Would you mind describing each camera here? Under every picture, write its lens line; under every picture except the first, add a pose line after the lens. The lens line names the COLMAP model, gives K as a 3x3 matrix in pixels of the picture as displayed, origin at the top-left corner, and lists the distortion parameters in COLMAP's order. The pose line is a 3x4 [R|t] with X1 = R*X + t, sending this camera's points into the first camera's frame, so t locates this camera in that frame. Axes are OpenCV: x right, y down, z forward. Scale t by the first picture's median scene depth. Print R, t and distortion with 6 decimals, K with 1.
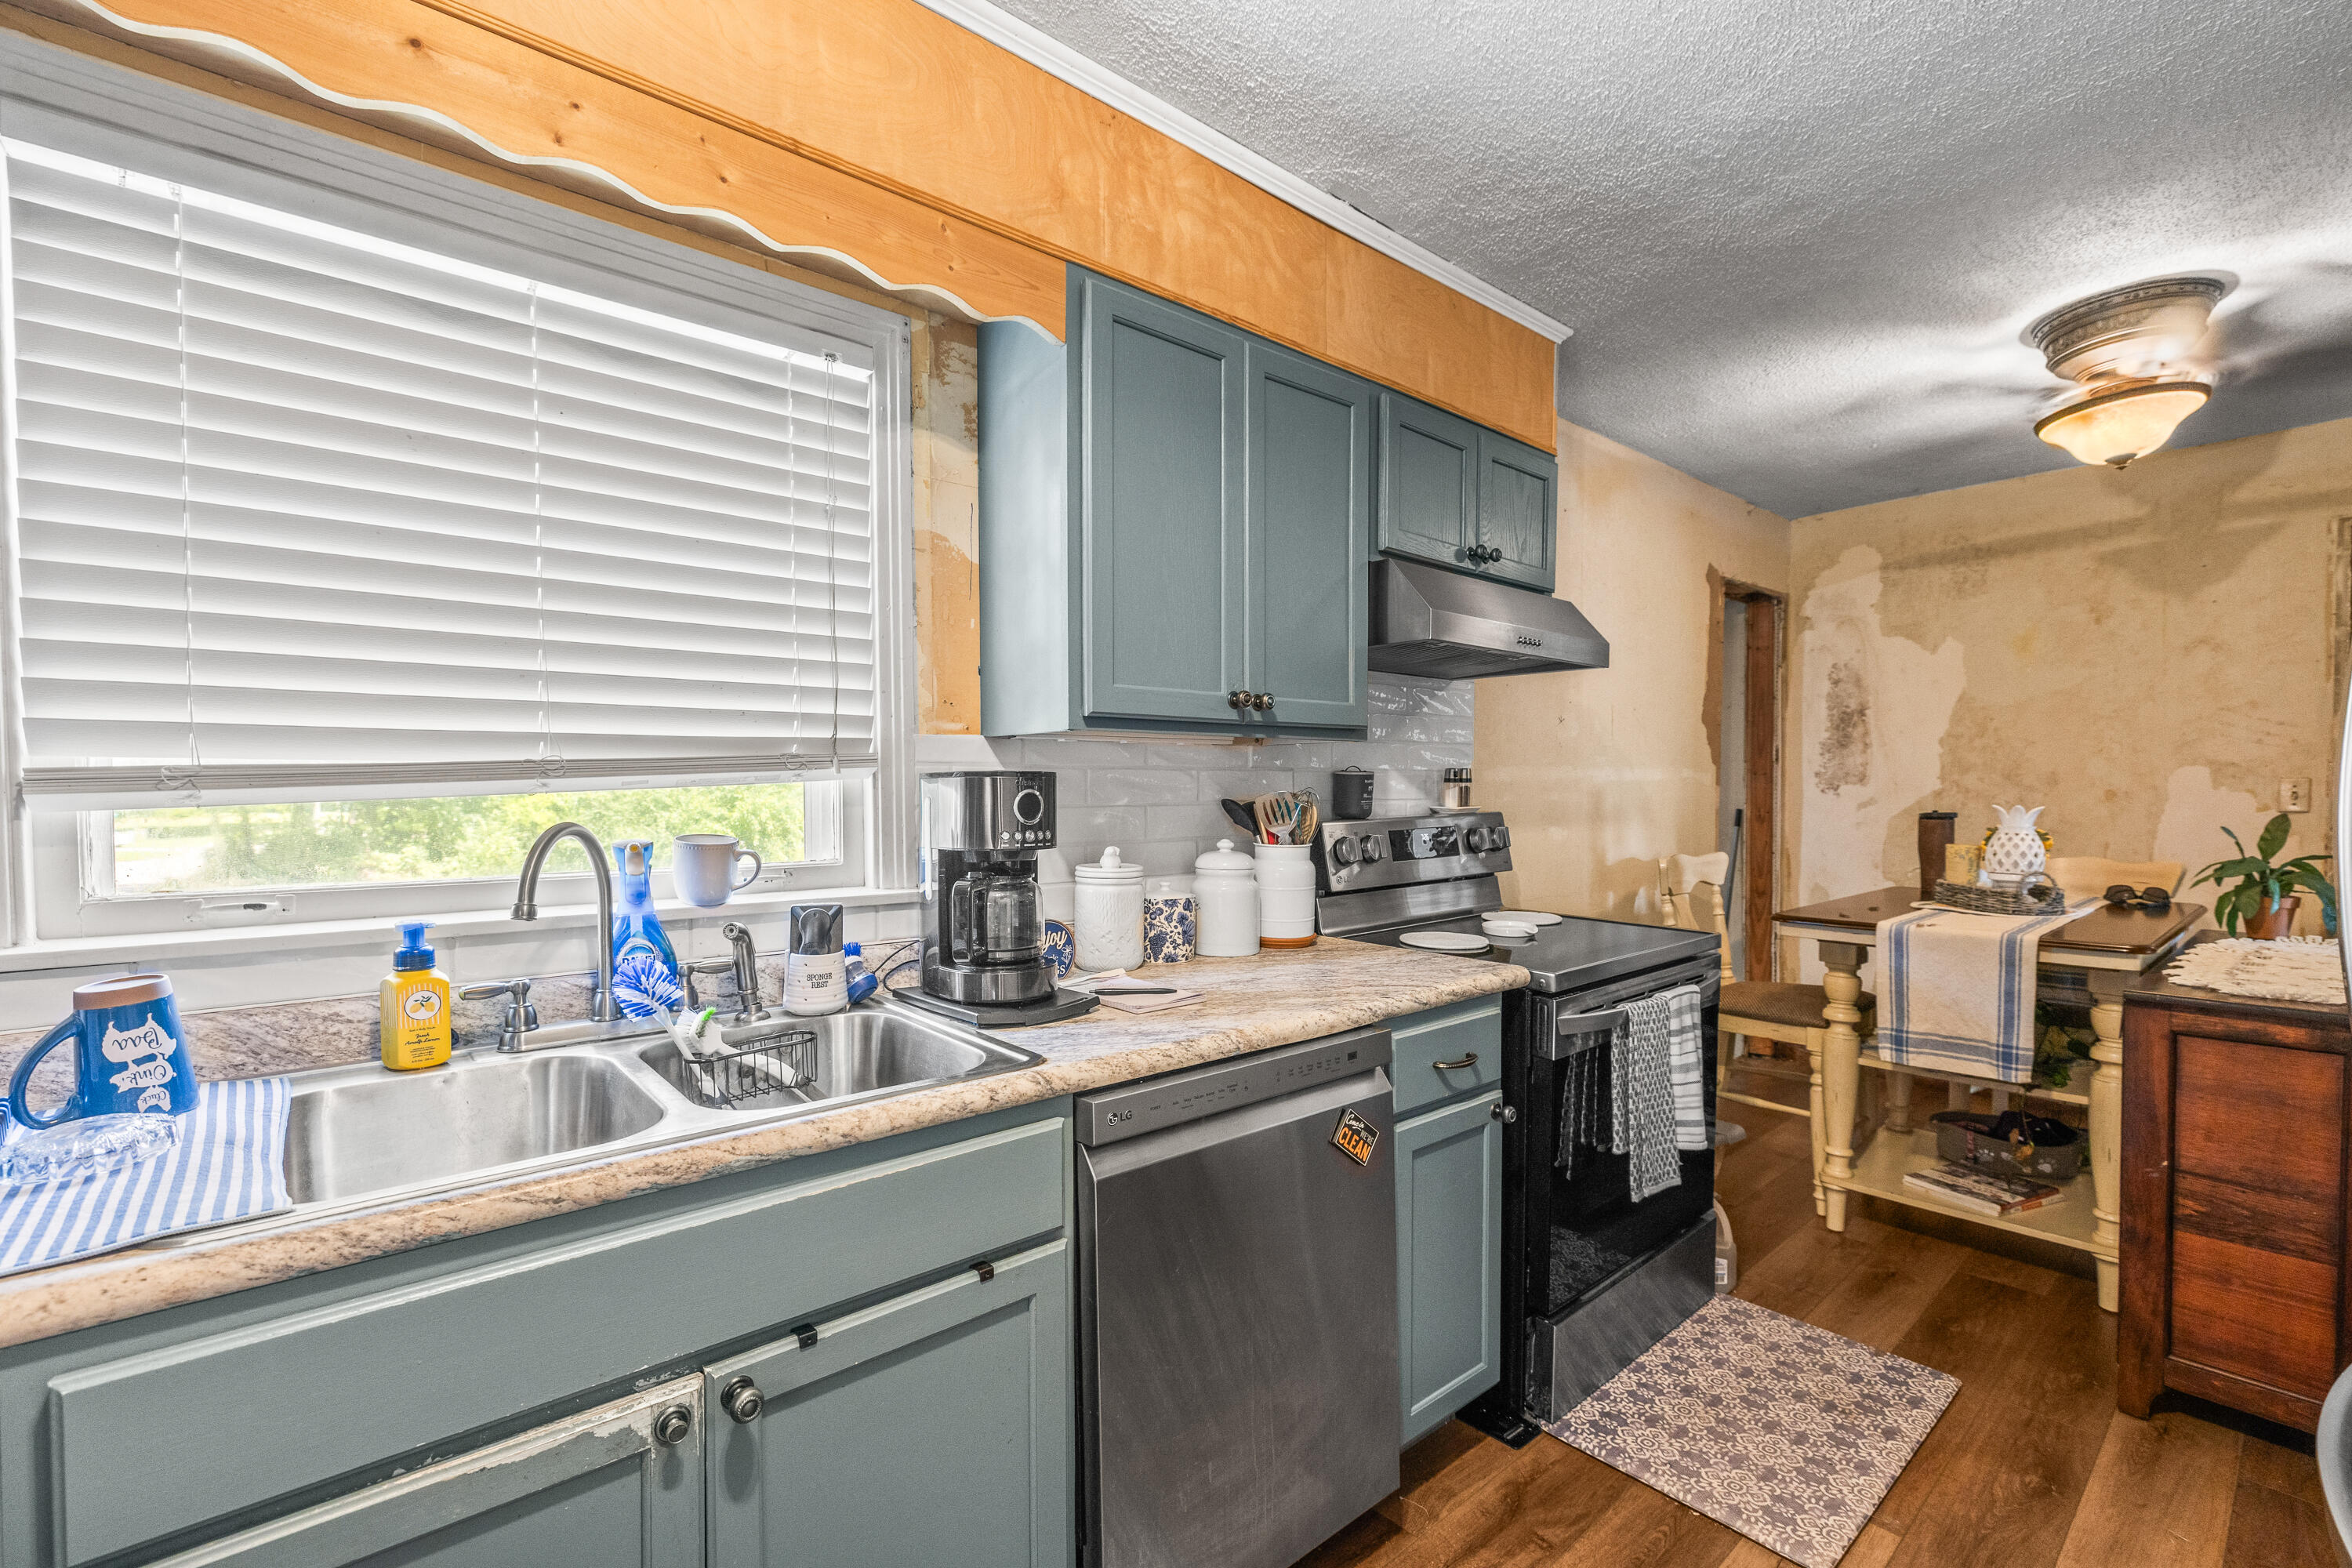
lens RADIAL K [[1016.7, 0, 1162.8], [0, 1016.7, 814.1], [0, 0, 1]] dist [0.000524, 0.000112]
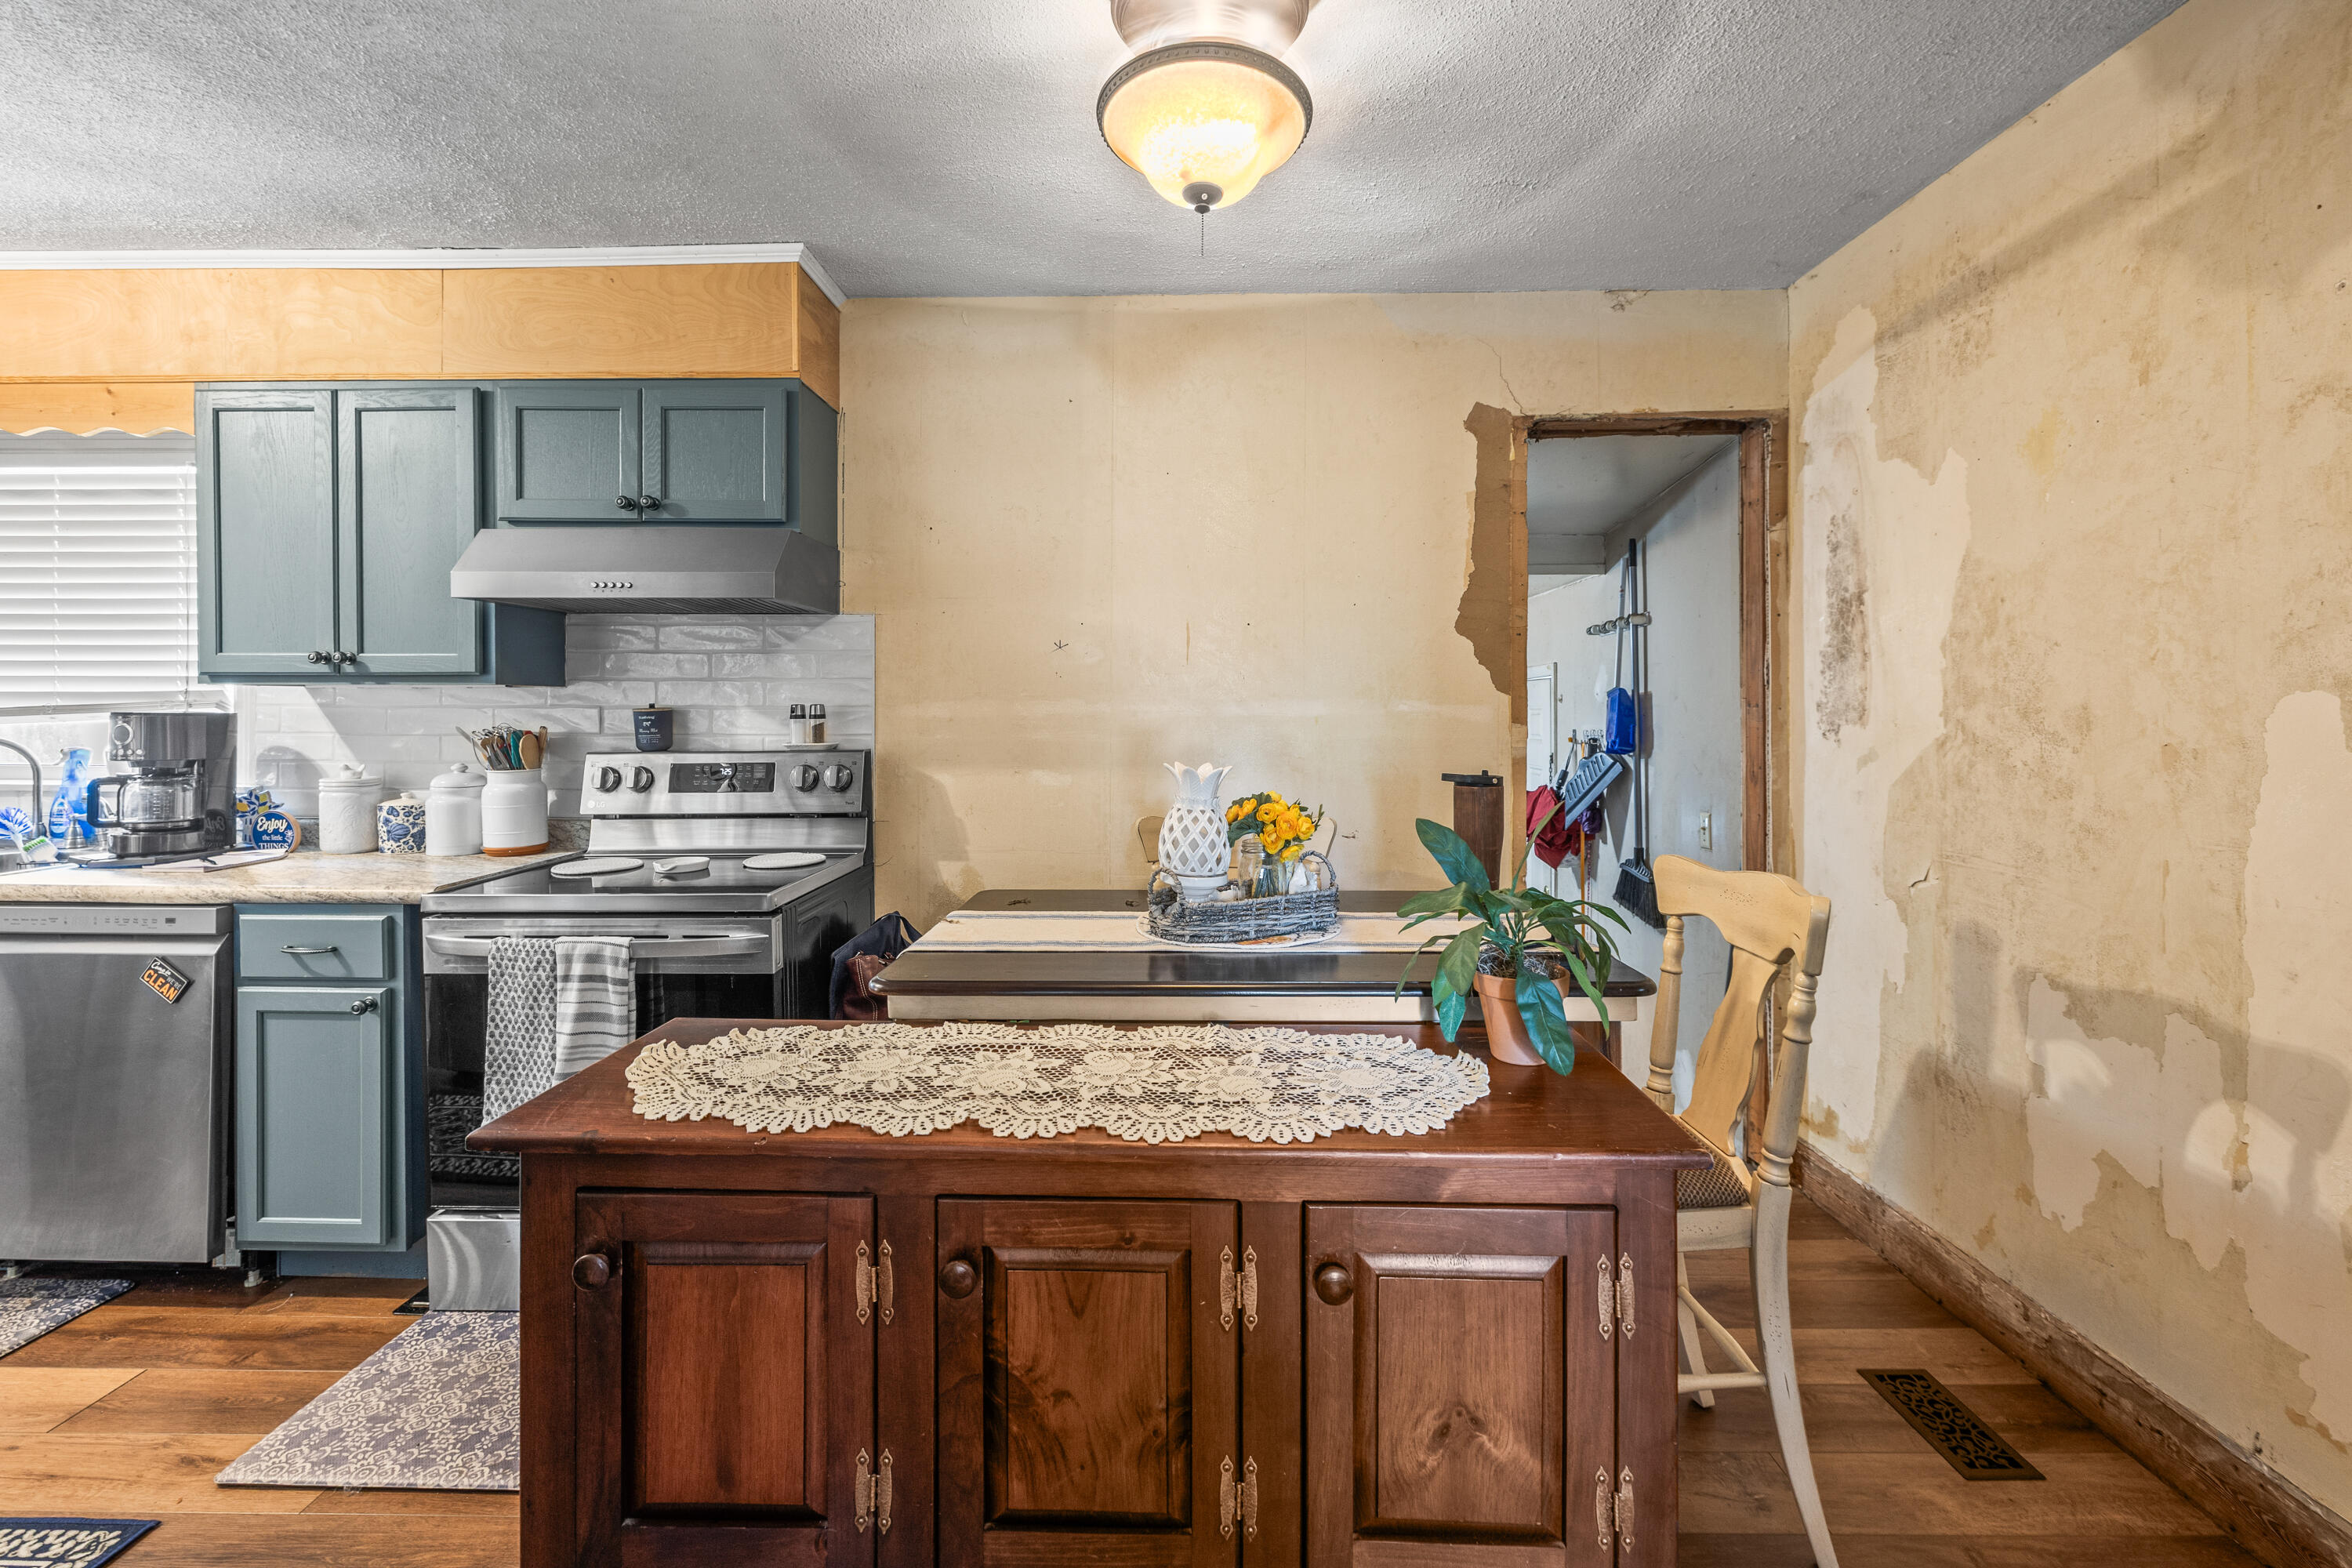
lens RADIAL K [[1016.7, 0, 1159.2], [0, 1016.7, 720.3], [0, 0, 1]] dist [0.000524, 0.000112]
pose [[0.747451, 0.010873, -0.664228, 1.029426], [-0.021681, 0.999733, -0.008033, -0.024591], [0.663963, 0.020405, 0.747487, 0.418616]]
